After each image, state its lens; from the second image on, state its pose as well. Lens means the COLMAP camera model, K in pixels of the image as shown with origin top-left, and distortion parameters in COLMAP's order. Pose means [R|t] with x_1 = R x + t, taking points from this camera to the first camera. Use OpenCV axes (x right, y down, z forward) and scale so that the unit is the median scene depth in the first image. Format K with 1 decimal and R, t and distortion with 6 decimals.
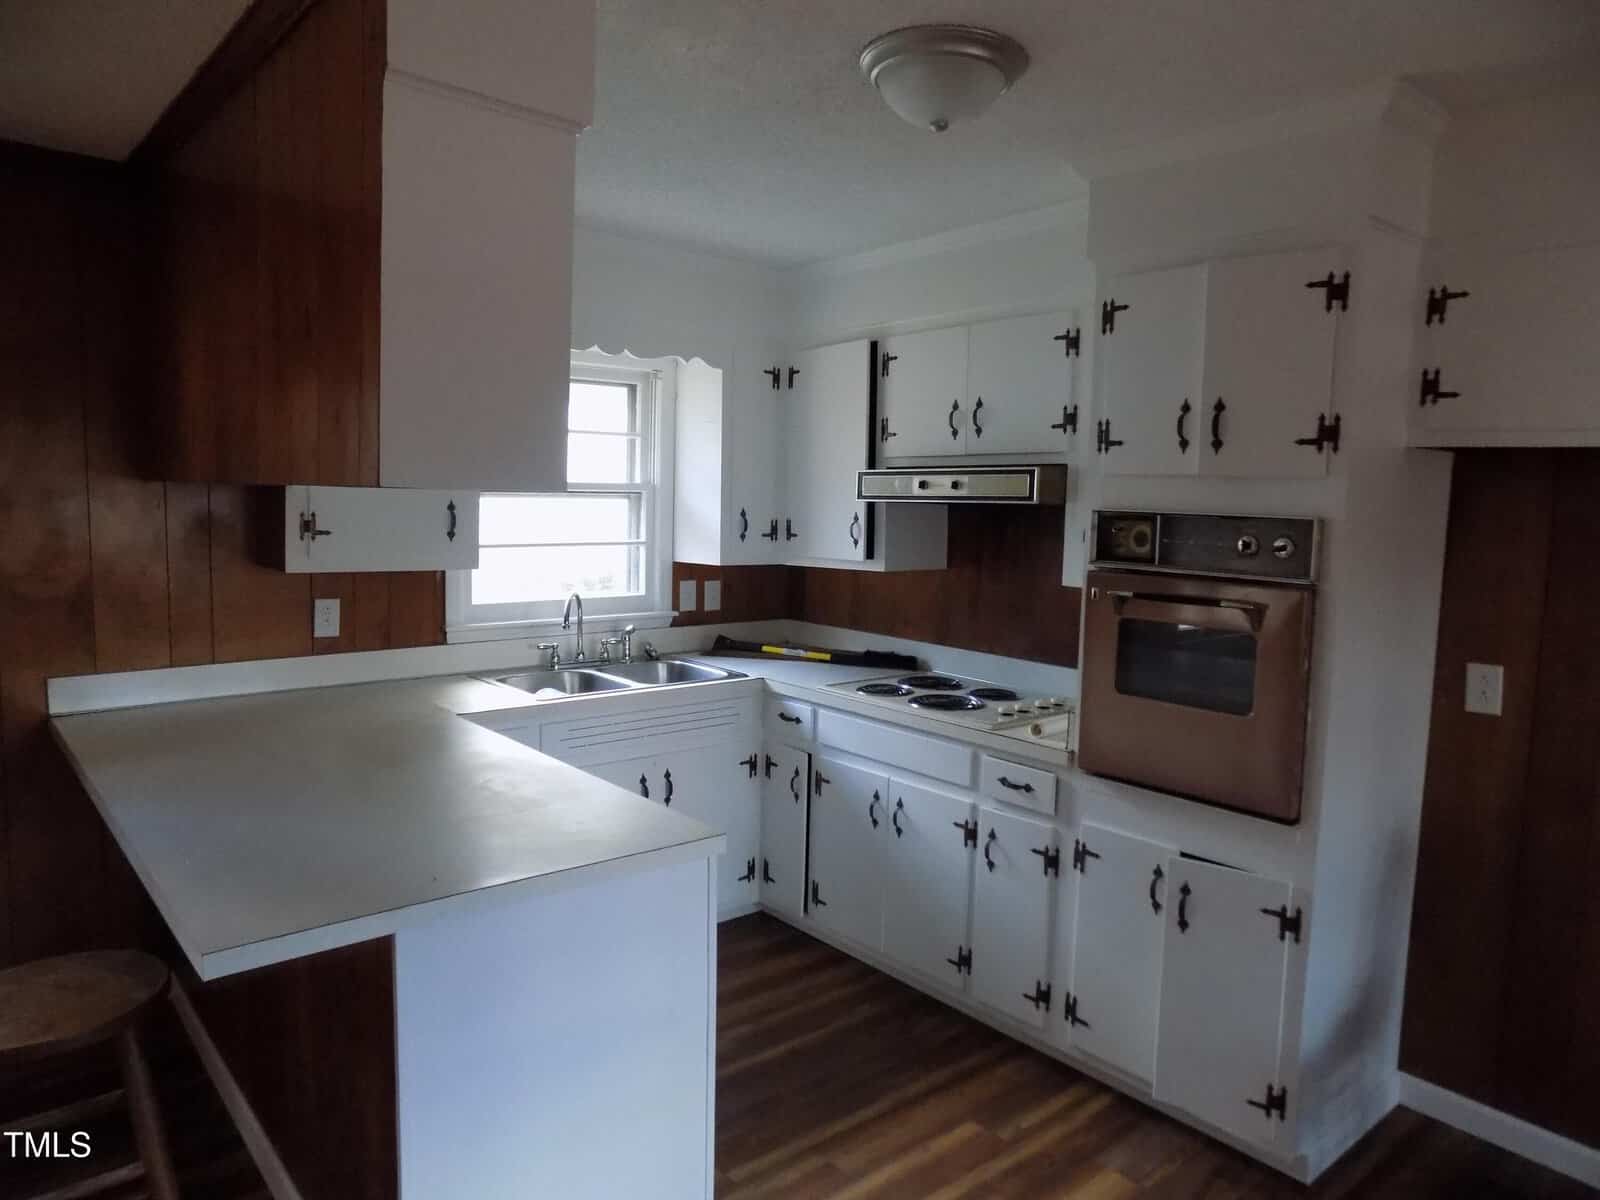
lens RADIAL K [[1074.2, 0, 812.2], [0, 1074.2, 593.0], [0, 0, 1]] dist [-0.083972, 0.092139]
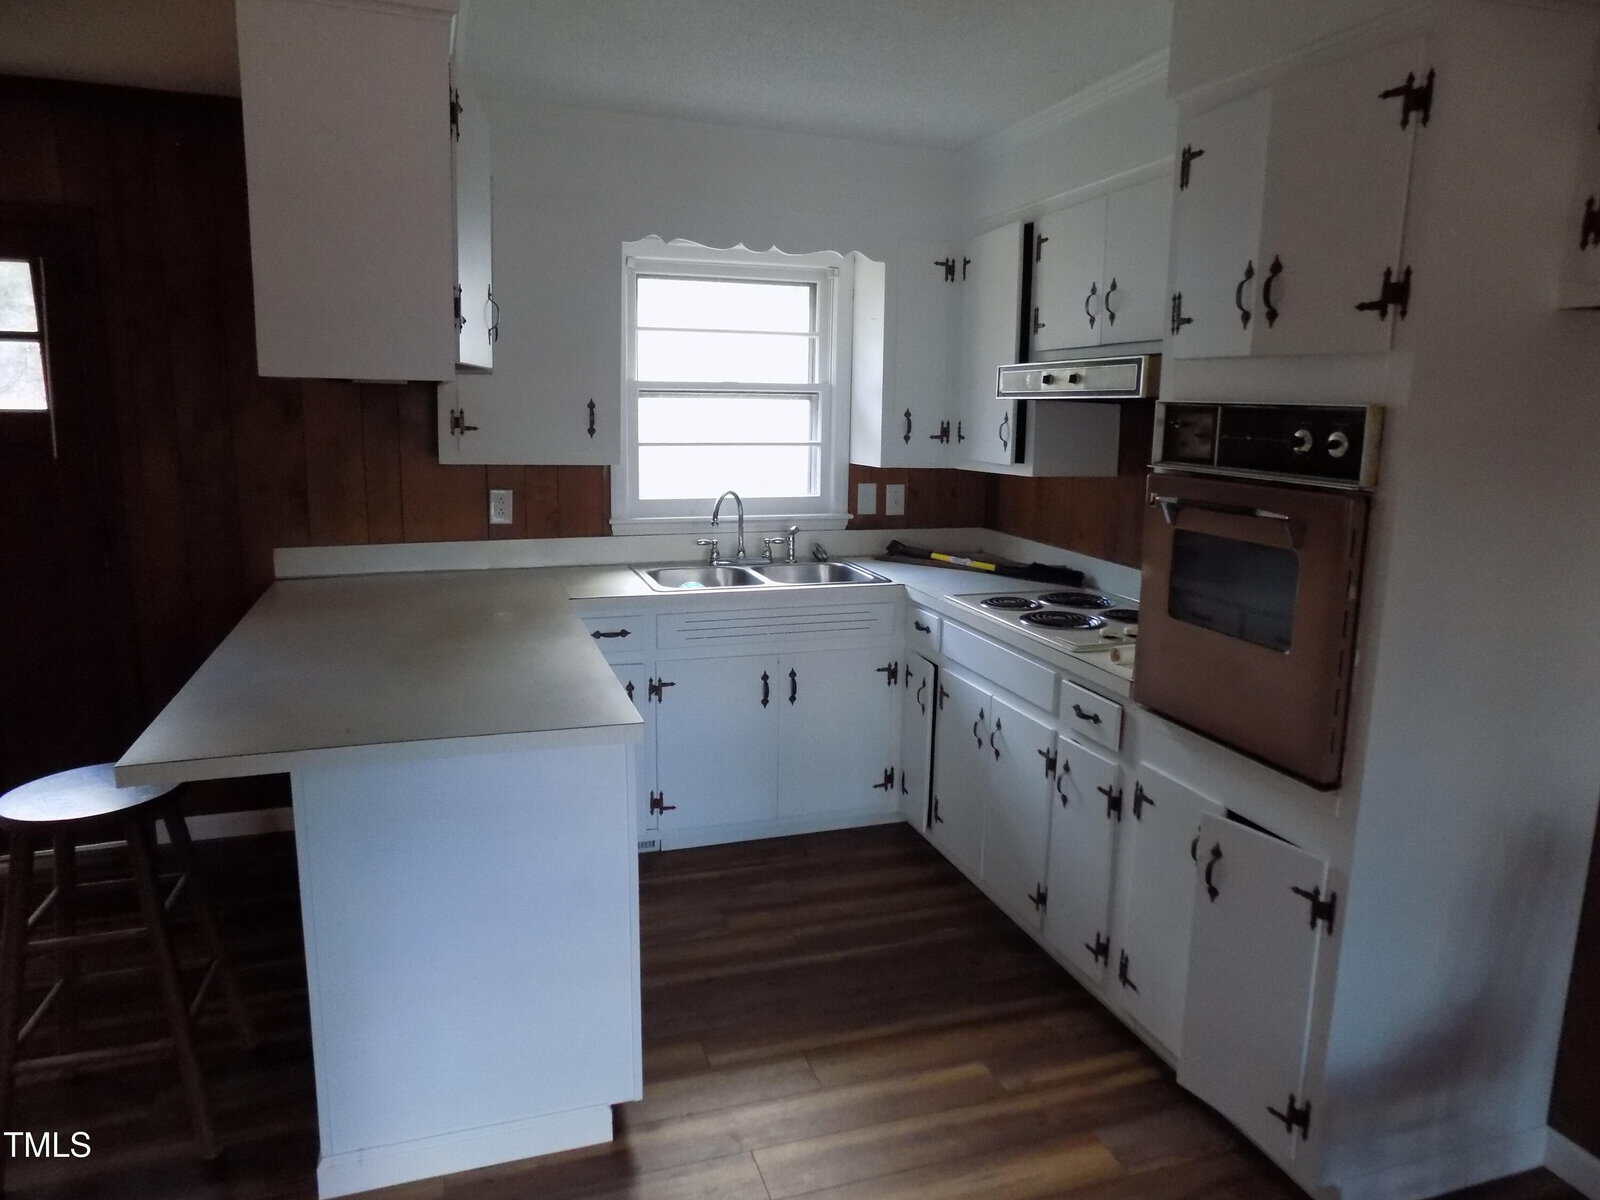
lens RADIAL K [[1074.2, 0, 812.2], [0, 1074.2, 593.0], [0, 0, 1]] dist [-0.083972, 0.092139]
pose [[0.928959, 0.059314, -0.365399, 0.264742], [-0.030630, 0.996011, 0.083808, 0.009597], [0.368912, -0.066662, 0.927071, 0.083396]]
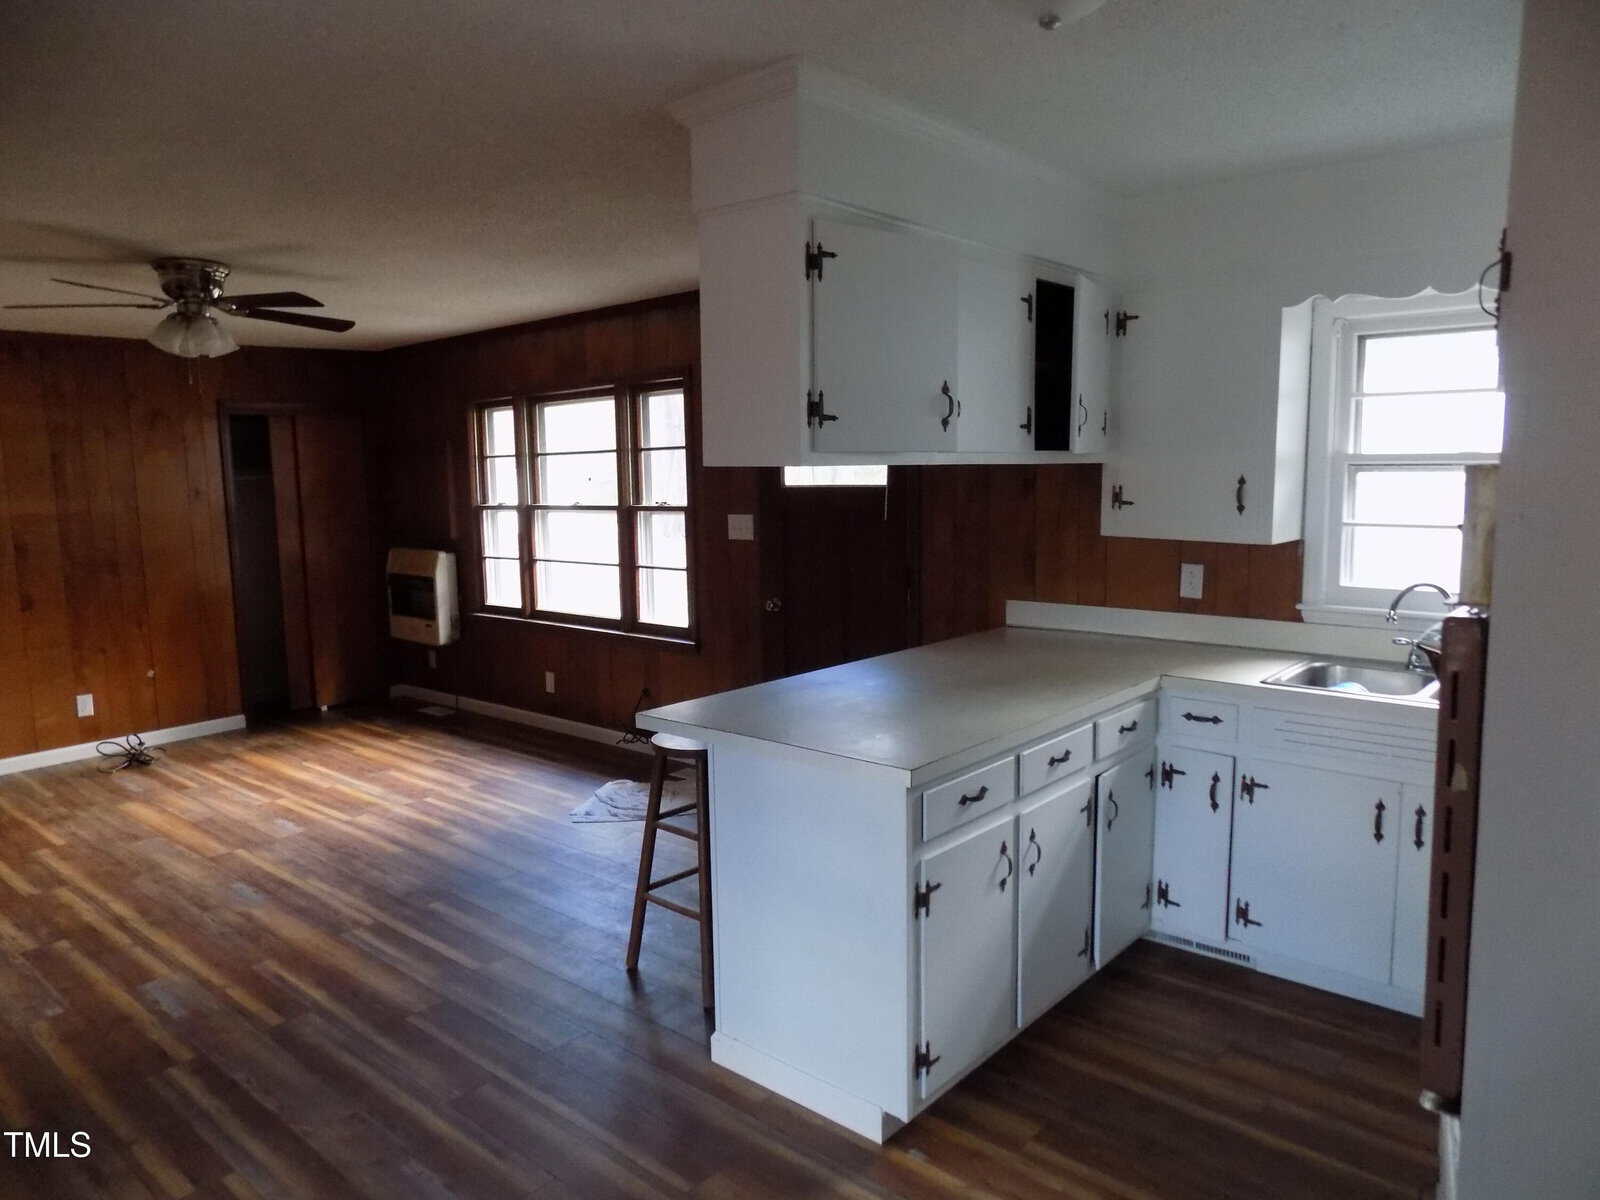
lens RADIAL K [[1074.2, 0, 812.2], [0, 1074.2, 593.0], [0, 0, 1]] dist [-0.083972, 0.092139]
pose [[0.148403, 0.091116, -0.984721, 0.609193], [-0.082440, 0.993420, 0.079497, -0.021286], [0.985485, 0.069383, 0.154938, 0.445748]]
